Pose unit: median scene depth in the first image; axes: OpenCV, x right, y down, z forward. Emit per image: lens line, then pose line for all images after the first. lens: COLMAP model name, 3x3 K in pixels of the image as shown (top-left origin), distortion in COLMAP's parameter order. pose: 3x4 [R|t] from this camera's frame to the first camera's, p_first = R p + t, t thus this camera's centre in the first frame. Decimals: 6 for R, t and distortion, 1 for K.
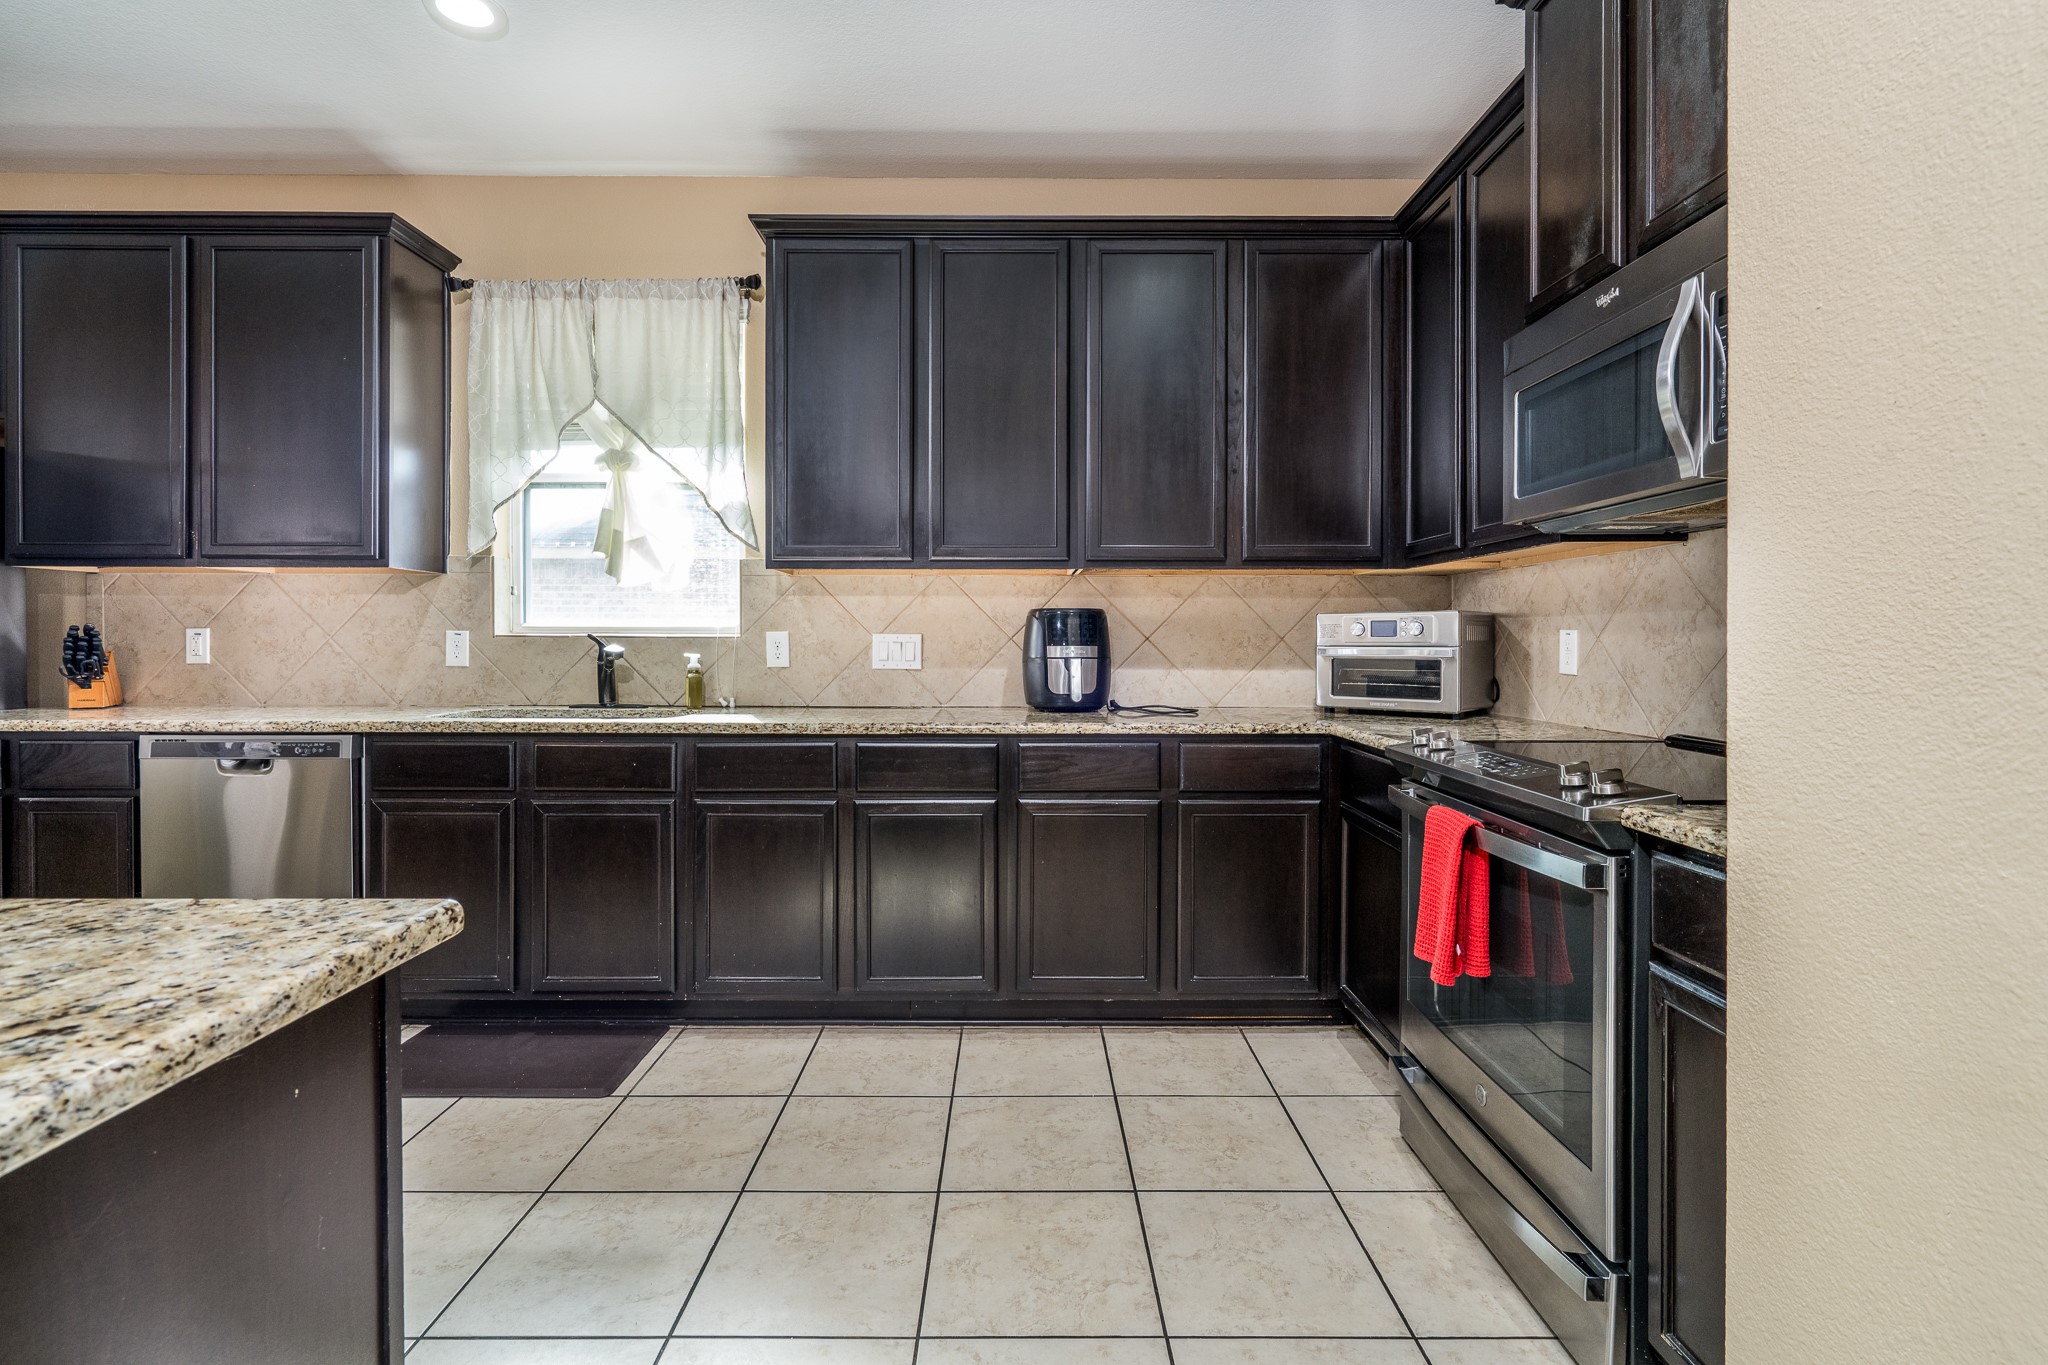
lens RADIAL K [[944.9, 0, 1016.8], [0, 944.9, 645.6], [0, 0, 1]] dist [0.001398, -0.000158]
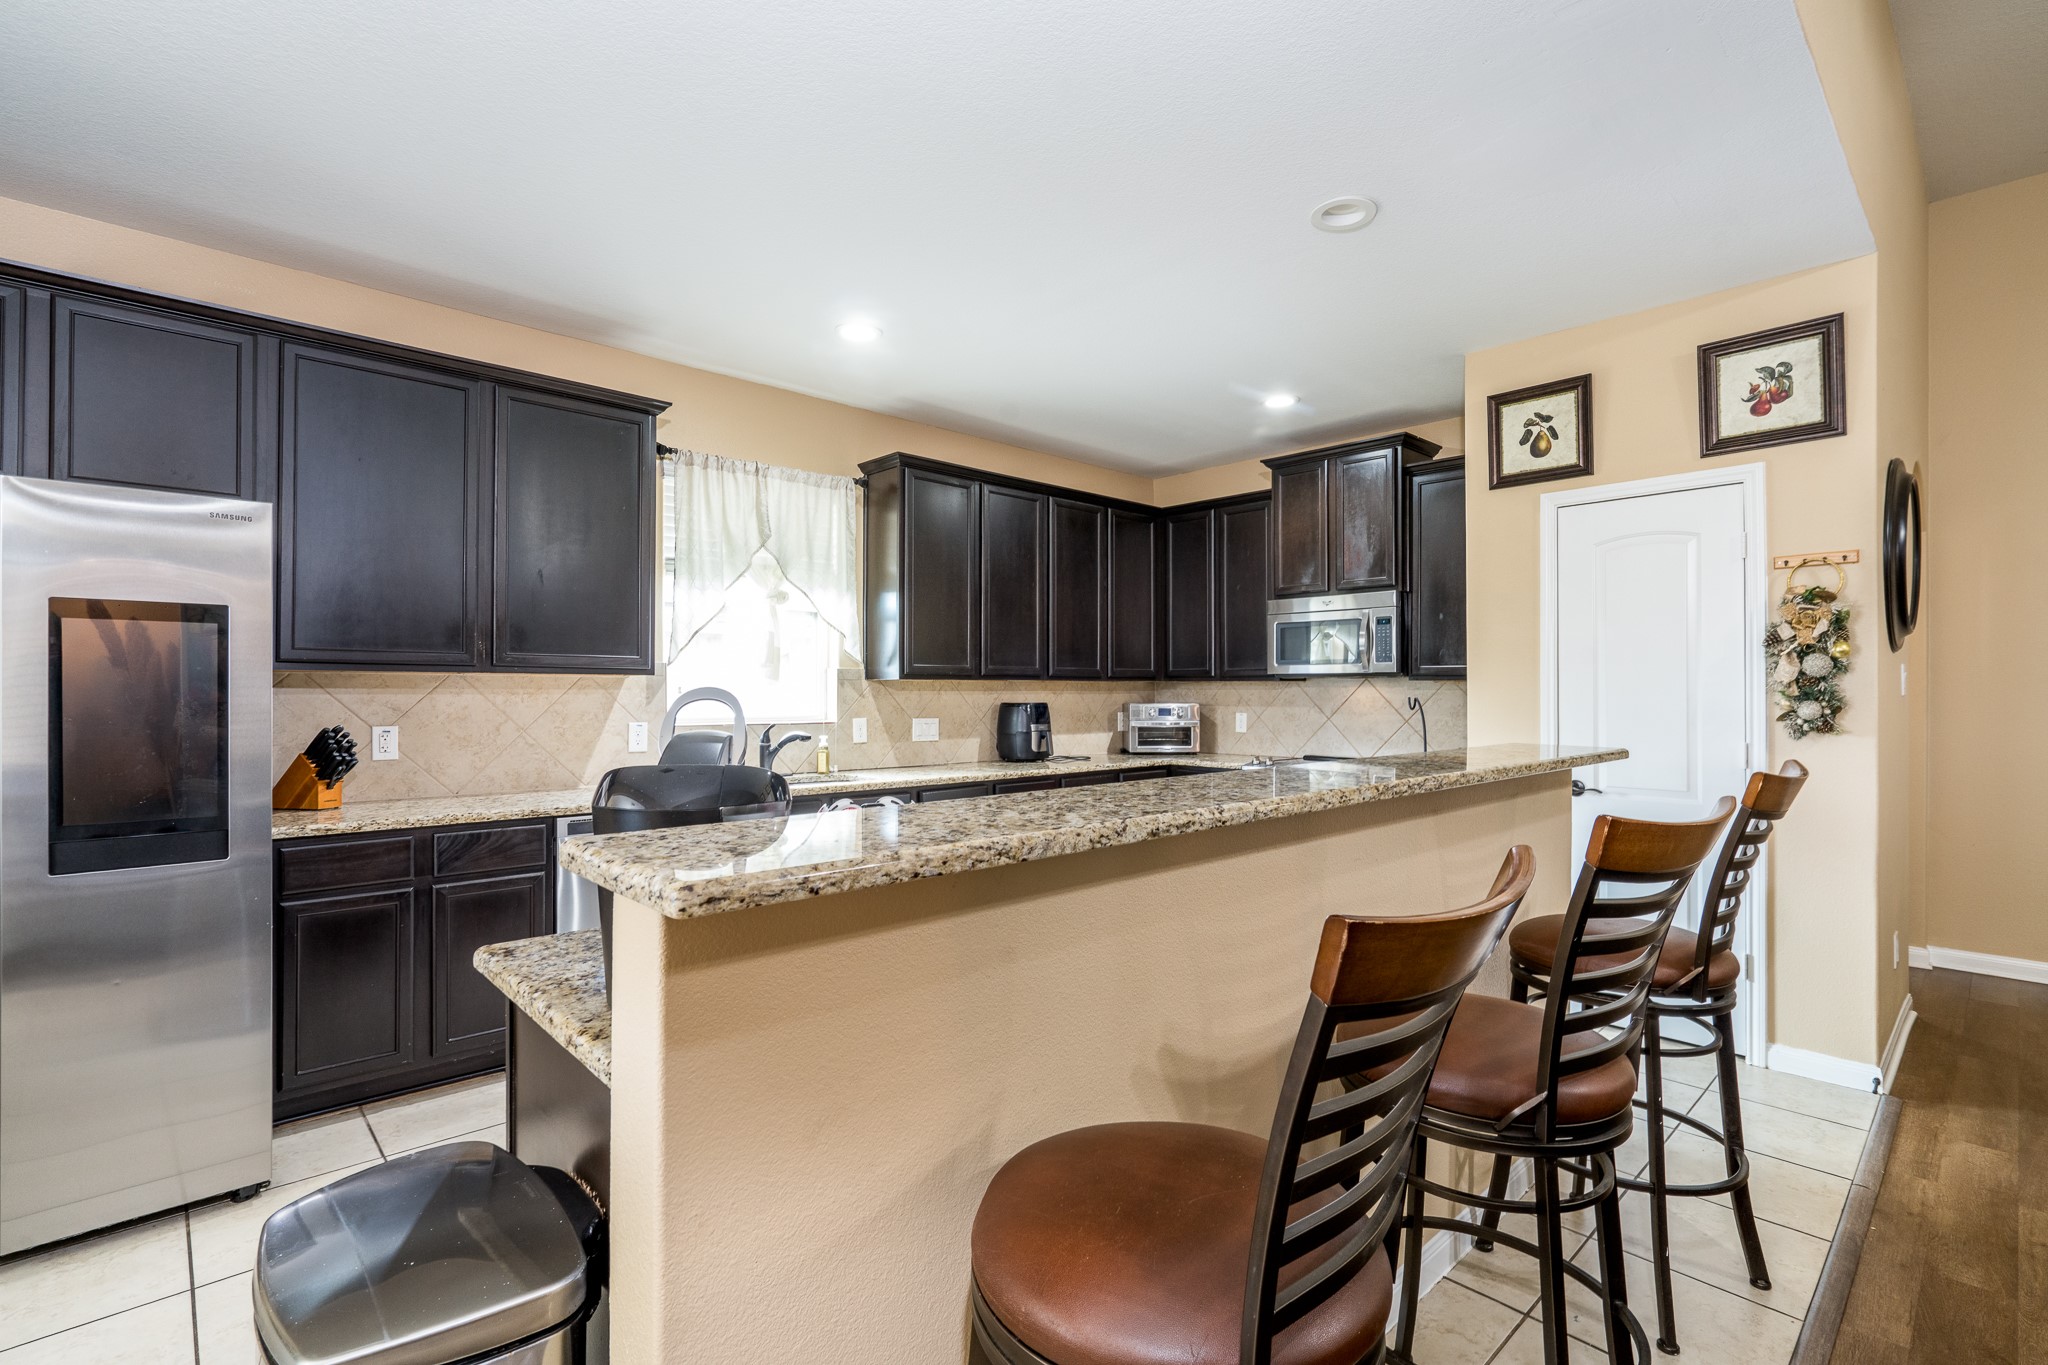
lens RADIAL K [[944.9, 0, 1025.9], [0, 944.9, 682.9], [0, 0, 1]] dist [0.001398, -0.000158]
pose [[0.728410, 0.005399, 0.685120, -1.112070], [0.007039, 0.999857, -0.015363, -0.046749], [-0.685106, 0.016013, 0.728268, -0.248814]]
